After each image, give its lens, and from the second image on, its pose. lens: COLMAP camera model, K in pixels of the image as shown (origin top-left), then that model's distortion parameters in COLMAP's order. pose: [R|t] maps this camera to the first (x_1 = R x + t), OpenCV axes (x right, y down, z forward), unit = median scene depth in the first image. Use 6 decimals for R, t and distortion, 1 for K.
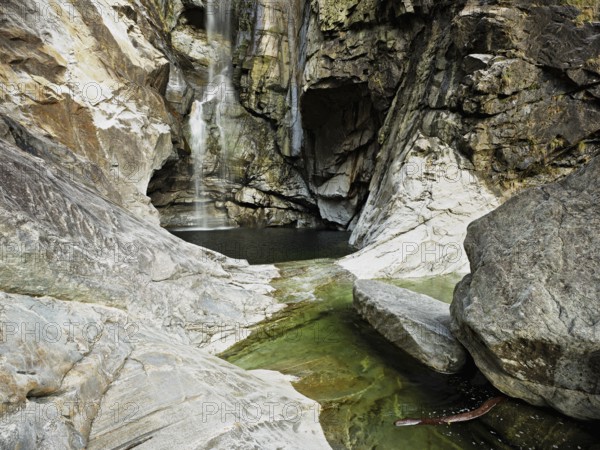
lens RADIAL K [[269.9, 0, 299.1], [0, 269.9, 225.3], [0, 0, 1]] dist [-0.000758, -0.000360]
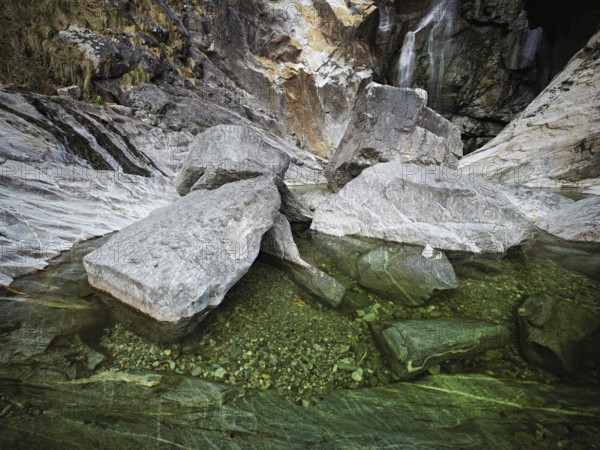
lens RADIAL K [[289.0, 0, 299.5], [0, 289.0, 224.7], [0, 0, 1]] dist [-0.001615, -0.000472]
pose [[0.670012, 0.159893, -0.724926, 0.318377], [-0.009581, 0.978310, 0.206925, 0.035748], [0.742288, -0.131697, 0.657012, -0.150938]]
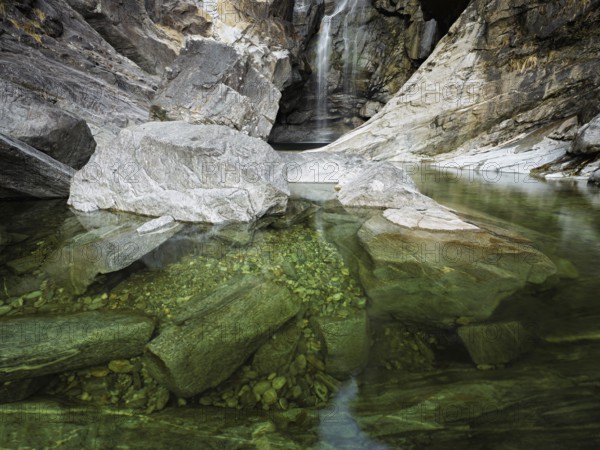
lens RADIAL K [[269.9, 0, 299.4], [0, 269.9, 224.7], [0, 0, 1]] dist [-0.000758, -0.000360]
pose [[0.797904, 0.174259, -0.577047, 0.370103], [-0.013403, 0.962194, 0.272035, 0.048314], [0.602636, -0.209324, 0.770074, -0.054966]]
